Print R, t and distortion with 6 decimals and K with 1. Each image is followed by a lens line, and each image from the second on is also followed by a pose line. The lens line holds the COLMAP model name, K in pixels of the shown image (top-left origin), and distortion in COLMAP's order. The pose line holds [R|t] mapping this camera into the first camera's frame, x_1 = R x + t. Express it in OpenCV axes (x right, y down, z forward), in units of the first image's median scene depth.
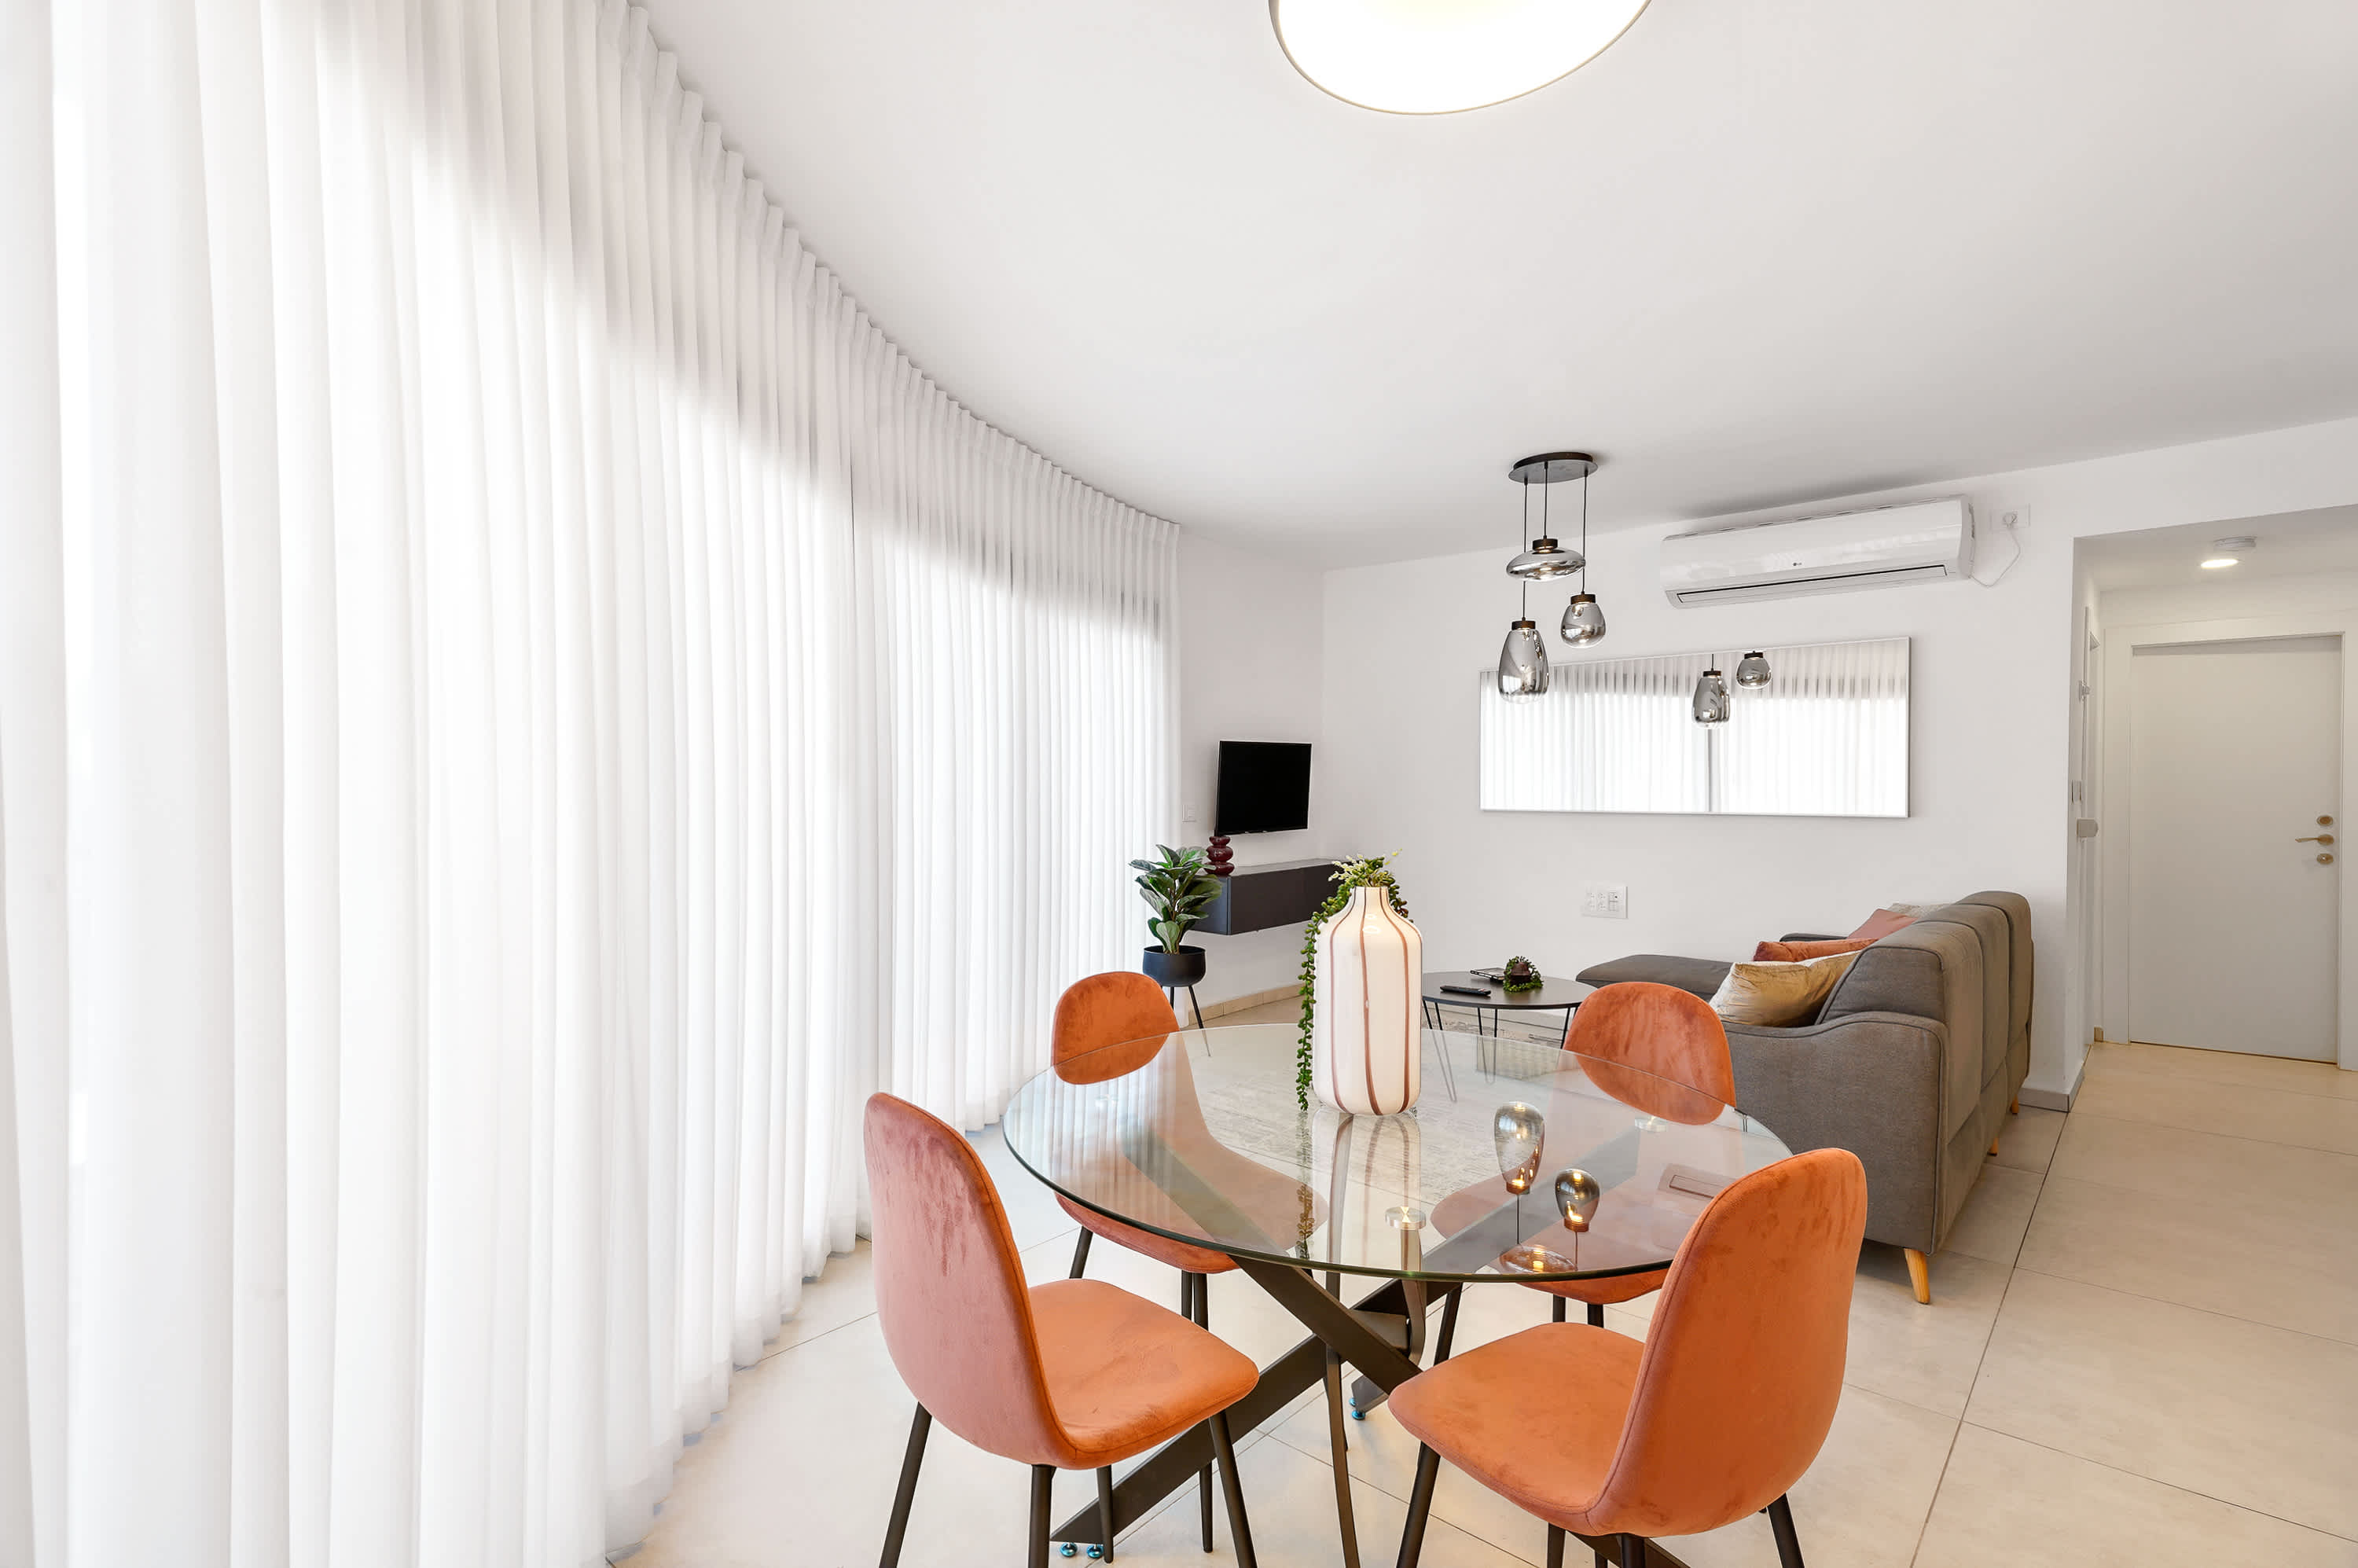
lens RADIAL K [[1124.1, 0, 1177.7], [0, 1124.1, 787.2], [0, 0, 1]] dist [0.076456, -0.033573]
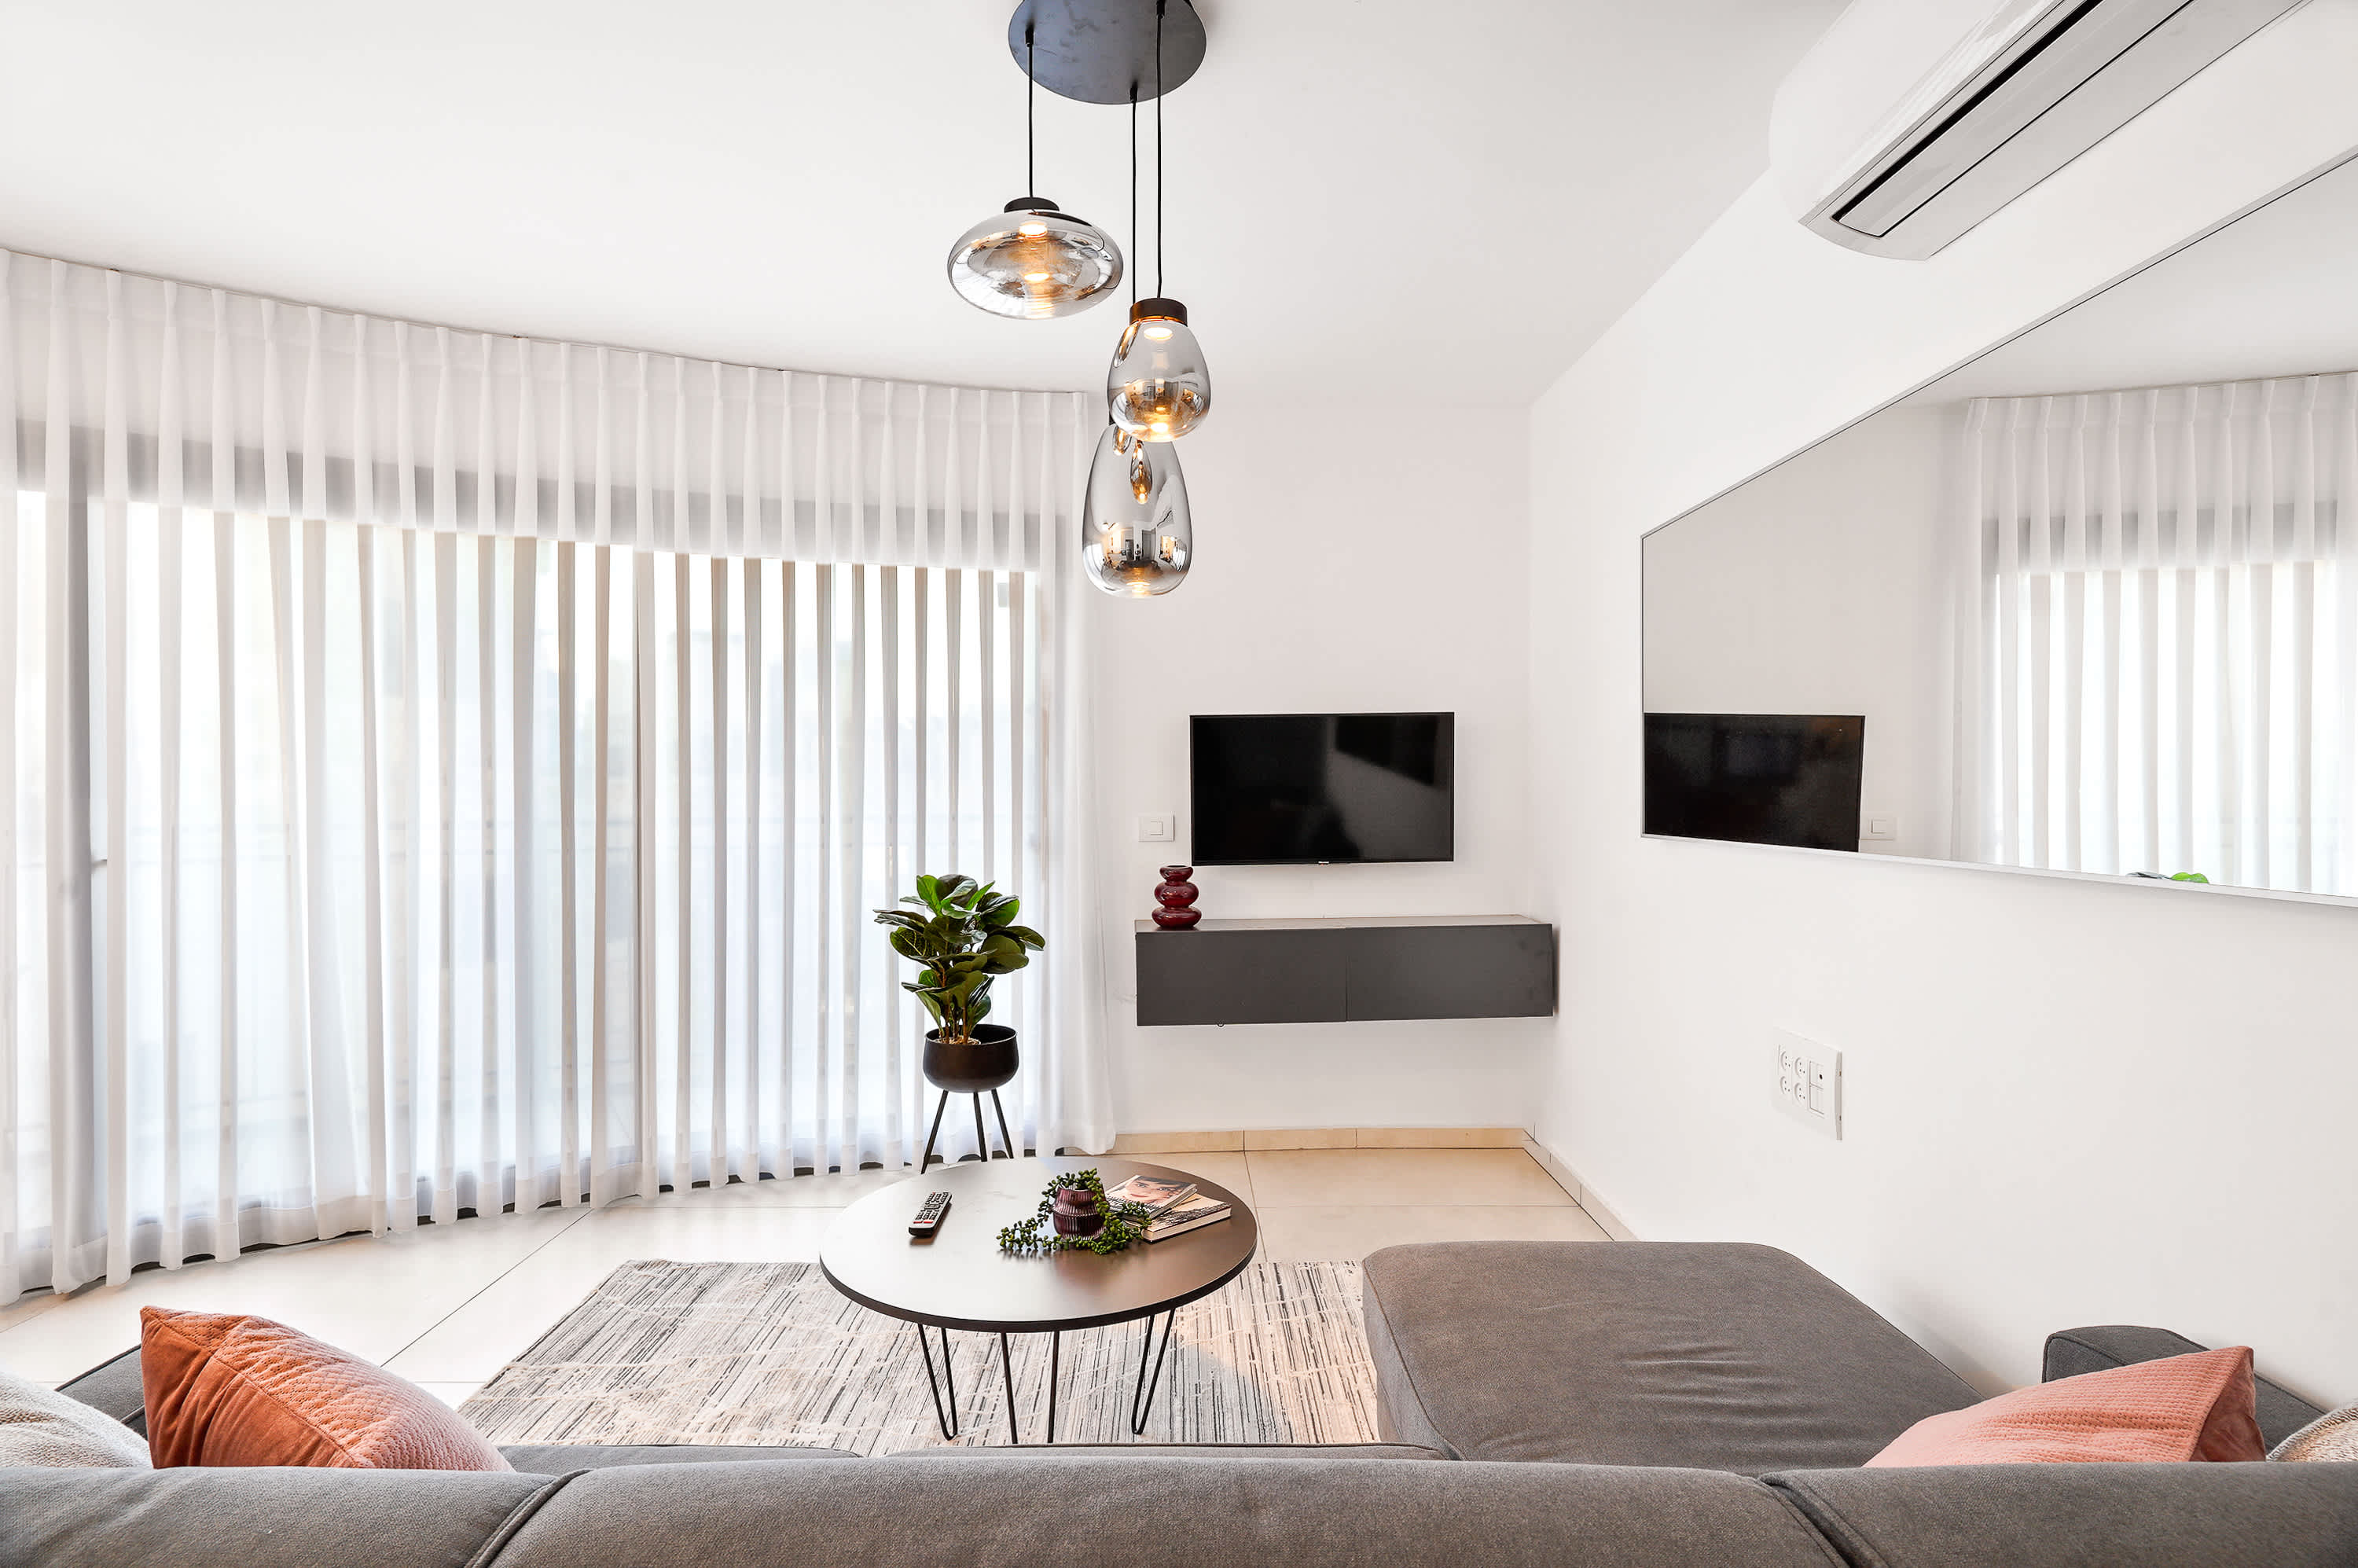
lens RADIAL K [[1122.7, 0, 1239.2], [0, 1122.7, 748.1], [0, 0, 1]] dist [-0.001956, 0.000054]
pose [[0.683417, -0.022808, -0.729672, 0.571864], [-0.007303, 0.999248, -0.038074, 0.000629], [0.729992, 0.031349, 0.682736, 0.636551]]
